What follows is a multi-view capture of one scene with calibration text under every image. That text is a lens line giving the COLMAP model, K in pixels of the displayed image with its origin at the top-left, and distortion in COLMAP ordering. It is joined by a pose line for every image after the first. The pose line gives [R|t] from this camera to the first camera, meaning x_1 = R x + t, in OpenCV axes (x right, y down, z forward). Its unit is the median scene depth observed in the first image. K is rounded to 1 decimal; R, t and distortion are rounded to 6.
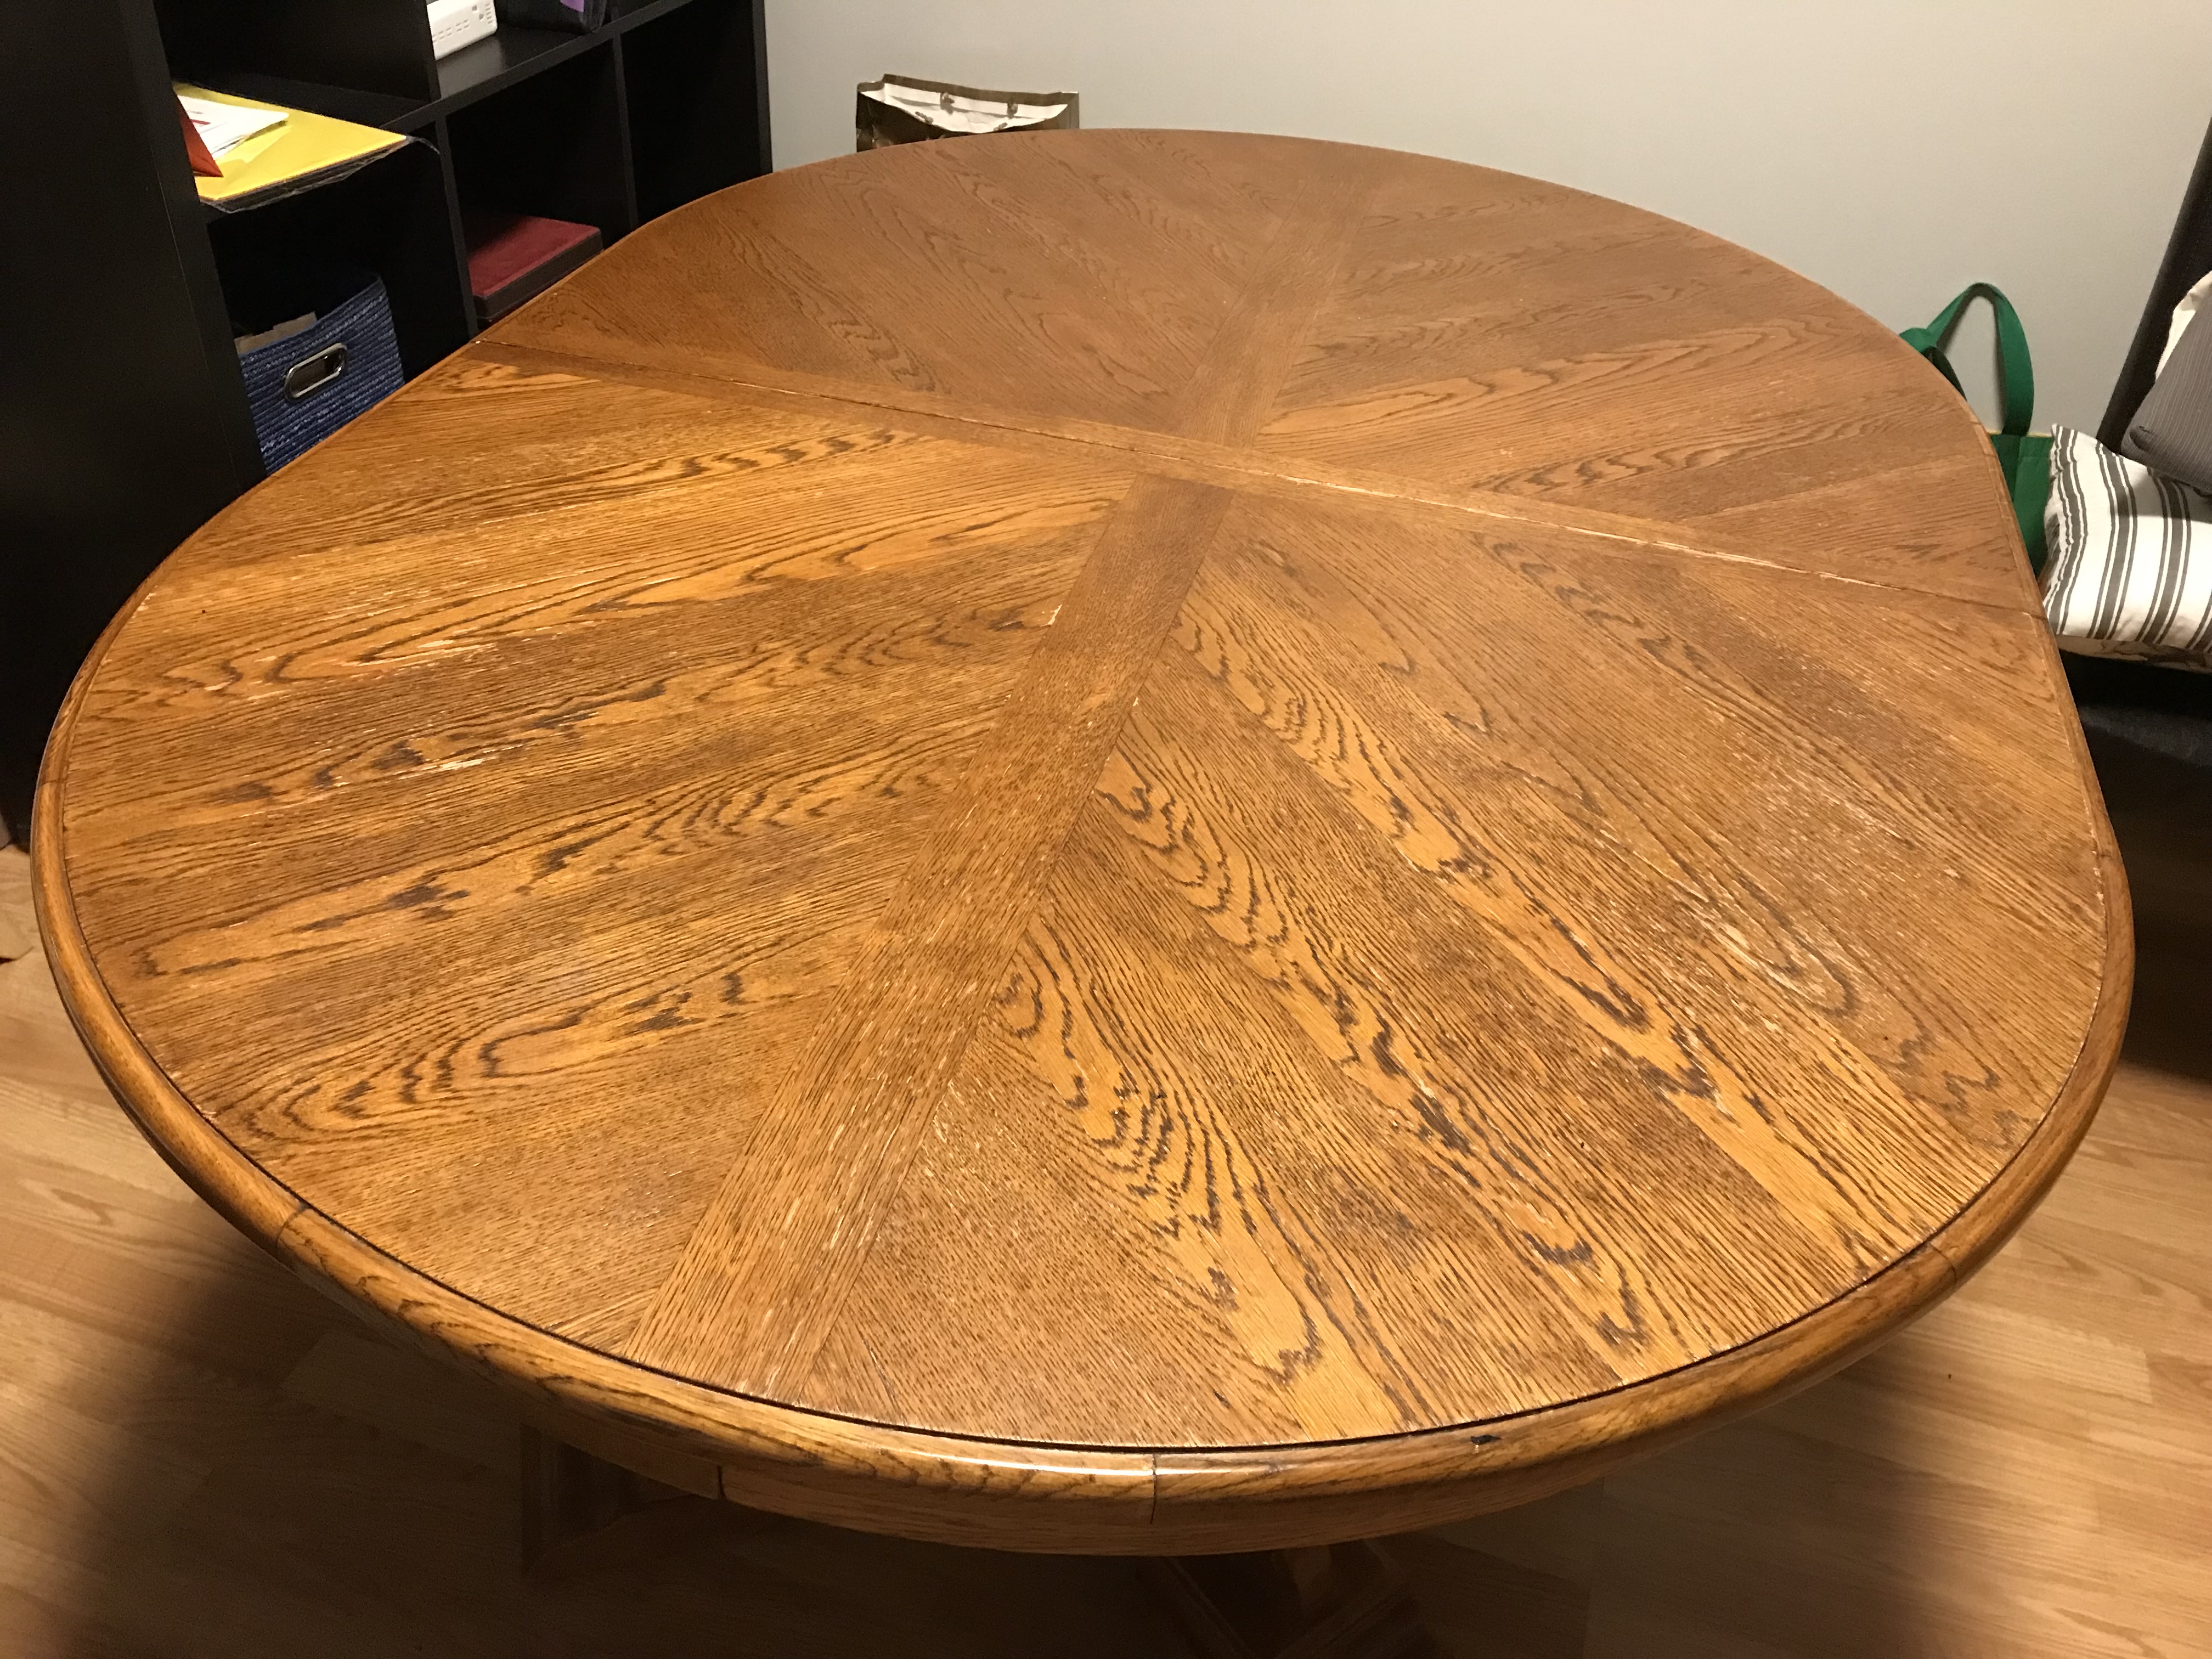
lens RADIAL K [[1811.3, 0, 1093.7], [0, 1811.3, 822.2], [0, 0, 1]] dist [0.039460, -0.041871]
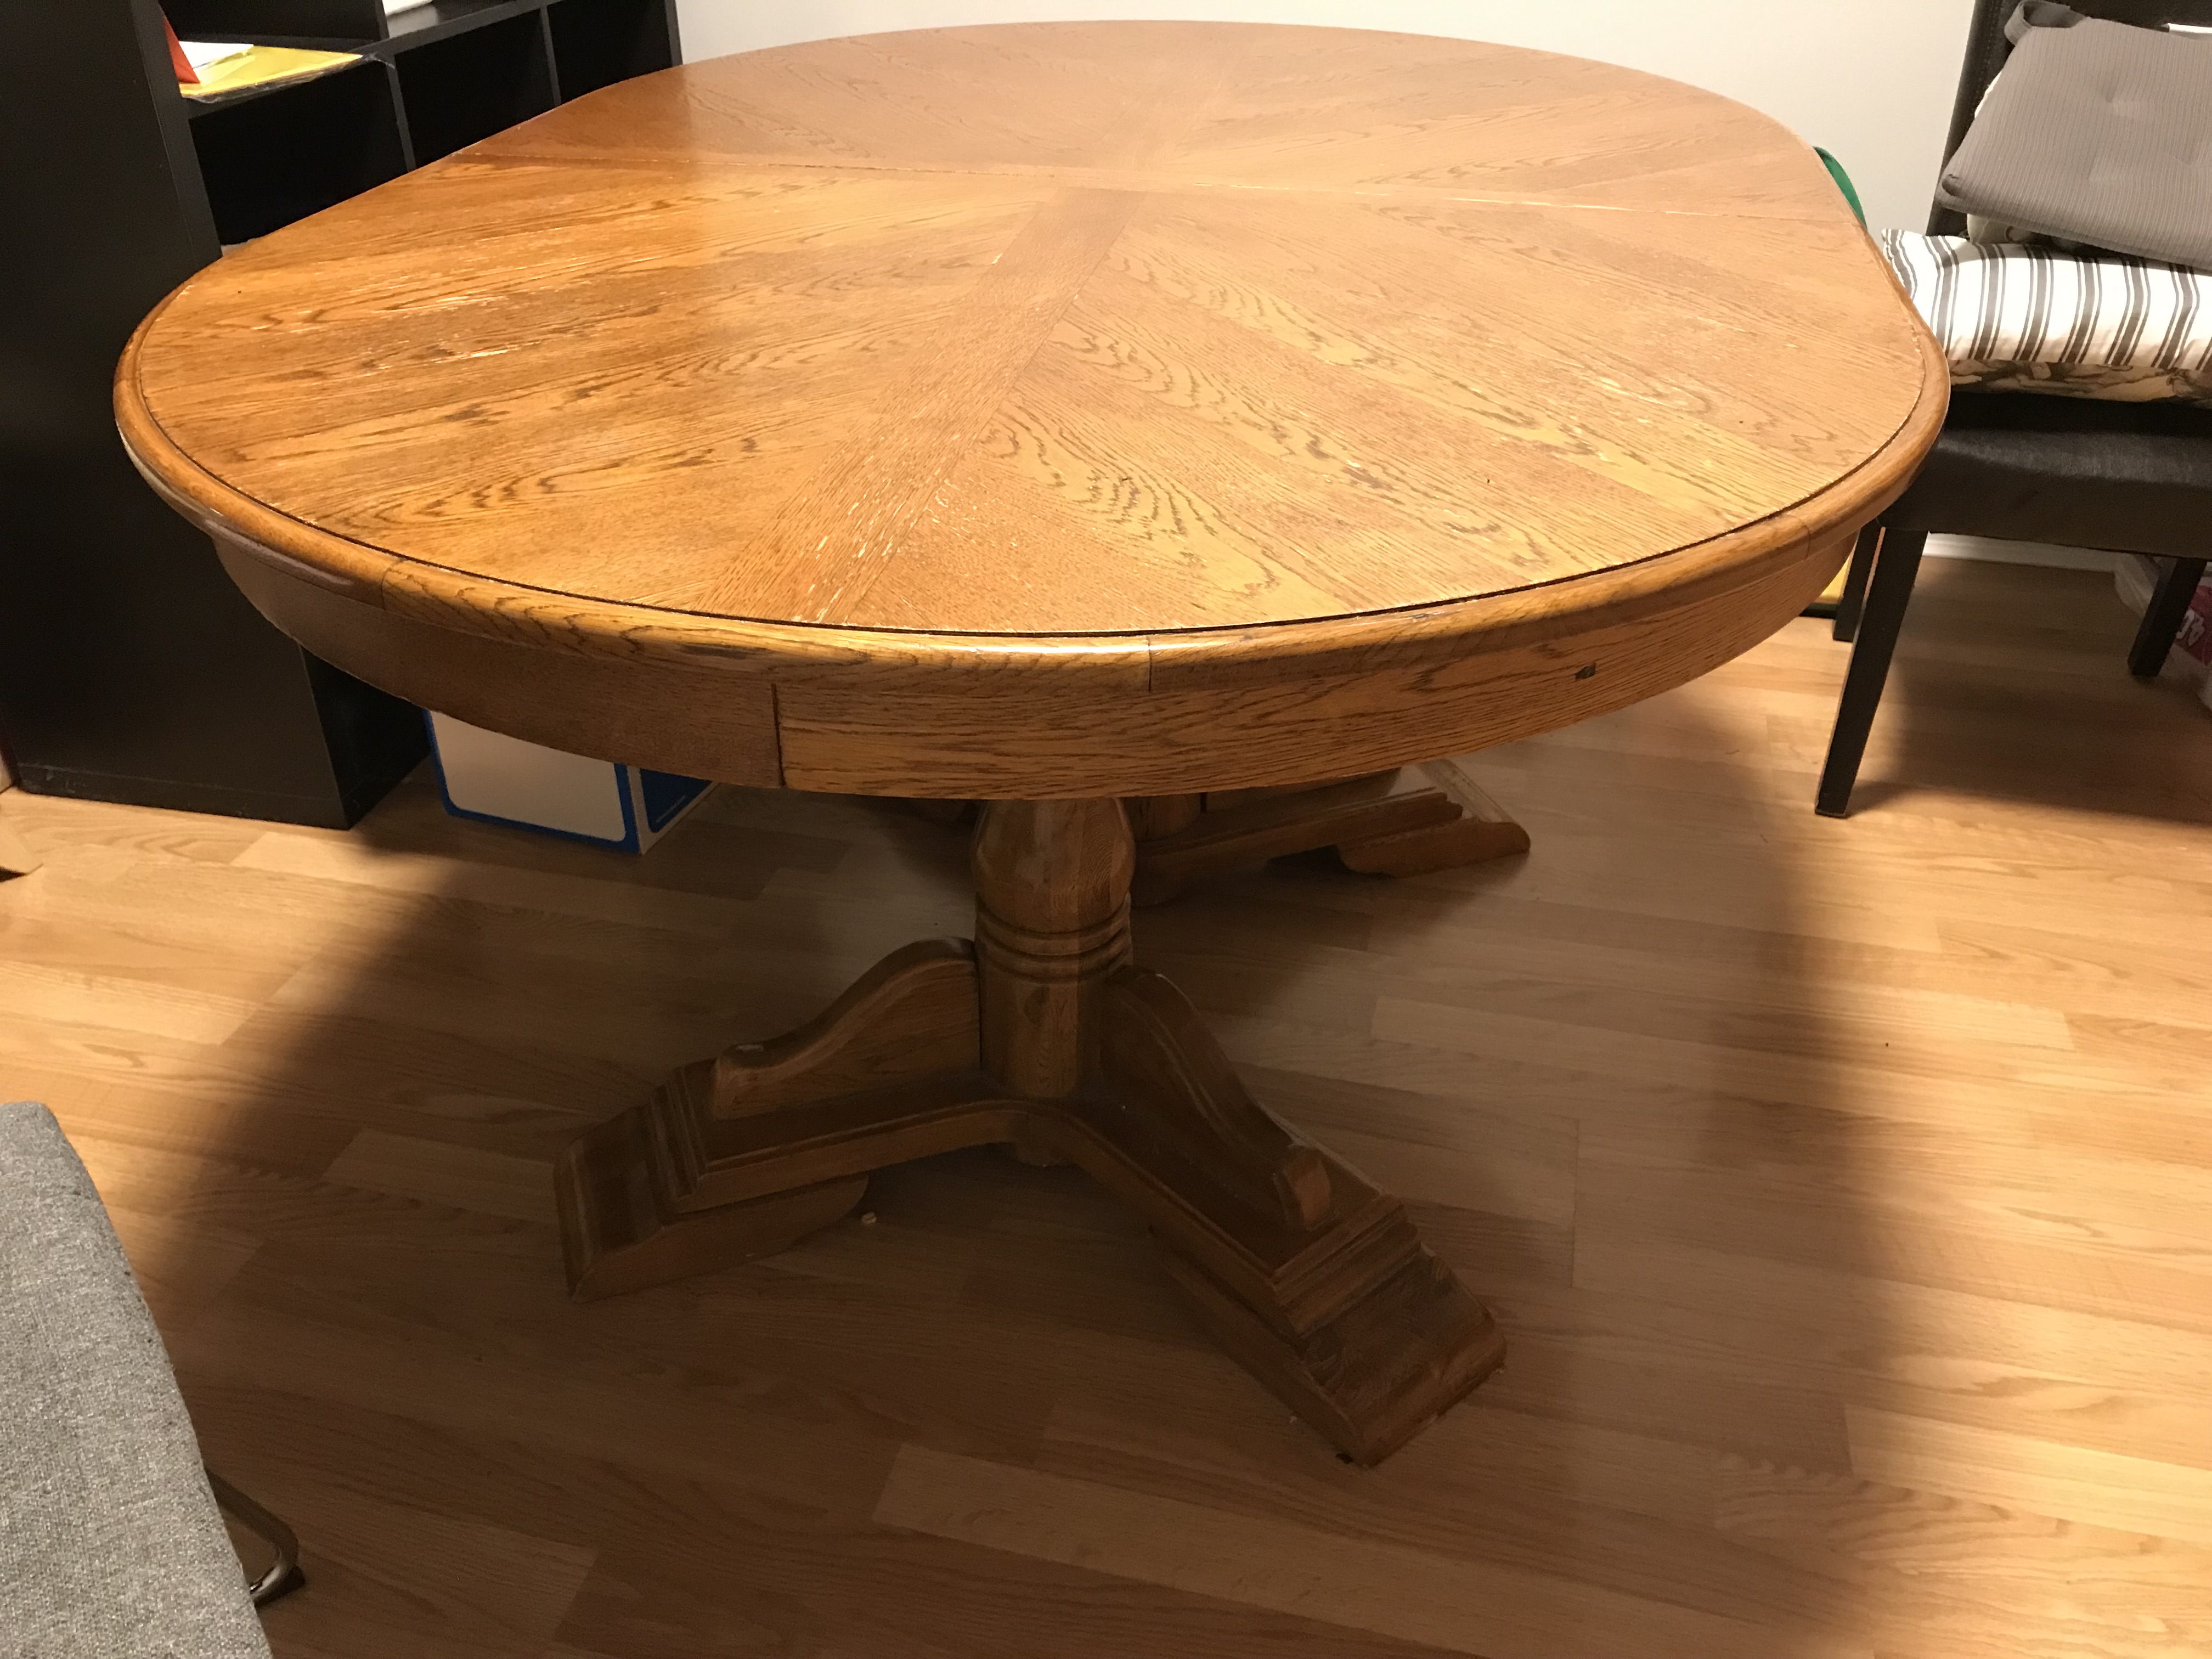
lens RADIAL K [[1811.3, 0, 1095.0], [0, 1811.3, 828.4], [0, 0, 1]] dist [0.039460, -0.041871]
pose [[0.995539, -0.087999, 0.034039, -0.036047], [0.090373, 0.993007, -0.075956, 0.383436], [-0.027117, 0.078693, 0.996530, -0.118352]]
